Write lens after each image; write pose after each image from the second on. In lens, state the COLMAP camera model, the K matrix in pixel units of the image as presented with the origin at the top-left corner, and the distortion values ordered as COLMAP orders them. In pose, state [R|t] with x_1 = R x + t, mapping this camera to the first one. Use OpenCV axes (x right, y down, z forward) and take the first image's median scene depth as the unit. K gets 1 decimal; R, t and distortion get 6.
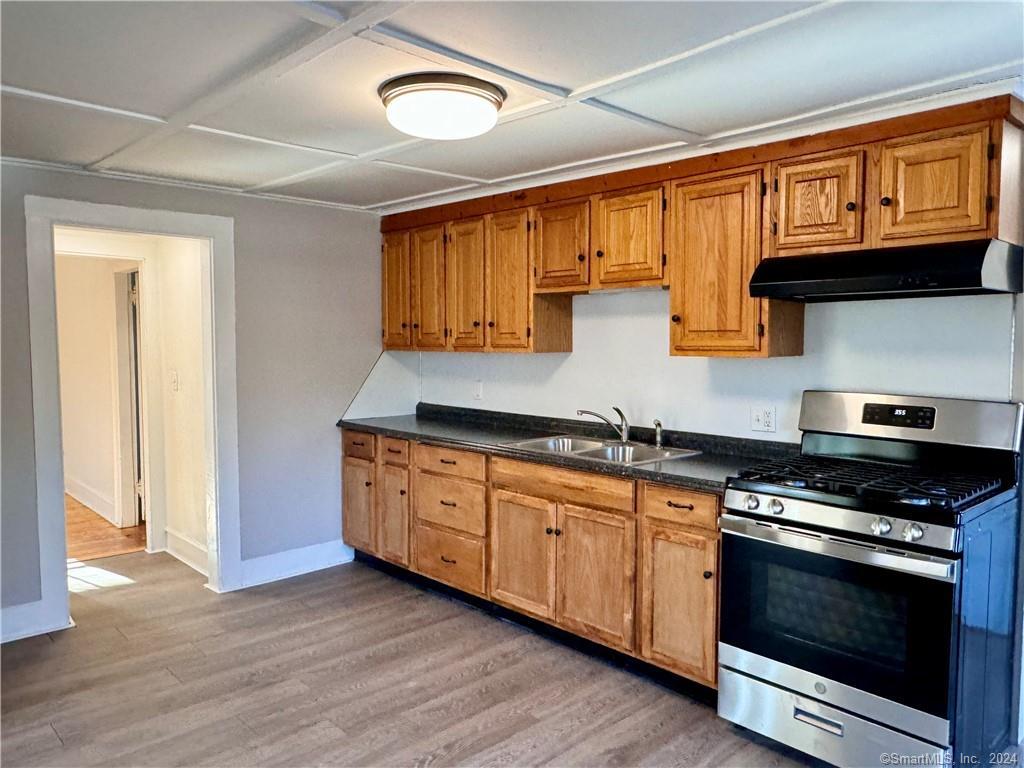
lens RADIAL K [[727.6, 0, 503.2], [0, 727.6, 387.2], [0, 0, 1]] dist [-0.007622, -0.003611]
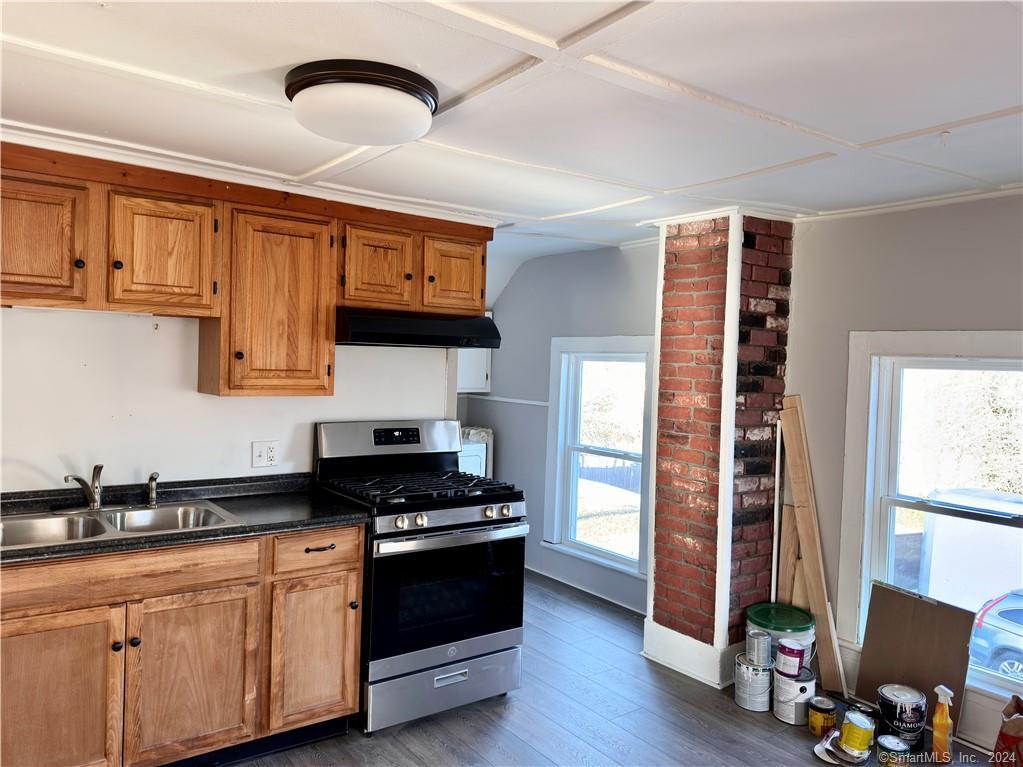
lens RADIAL K [[726.9, 0, 510.1], [0, 726.9, 378.6], [0, 0, 1]] dist [-0.007622, -0.003611]
pose [[0.111952, -0.013586, 0.993621, -0.670836], [0.039828, 0.999164, 0.009174, -0.063702], [-0.992915, 0.038547, 0.112400, 0.592057]]
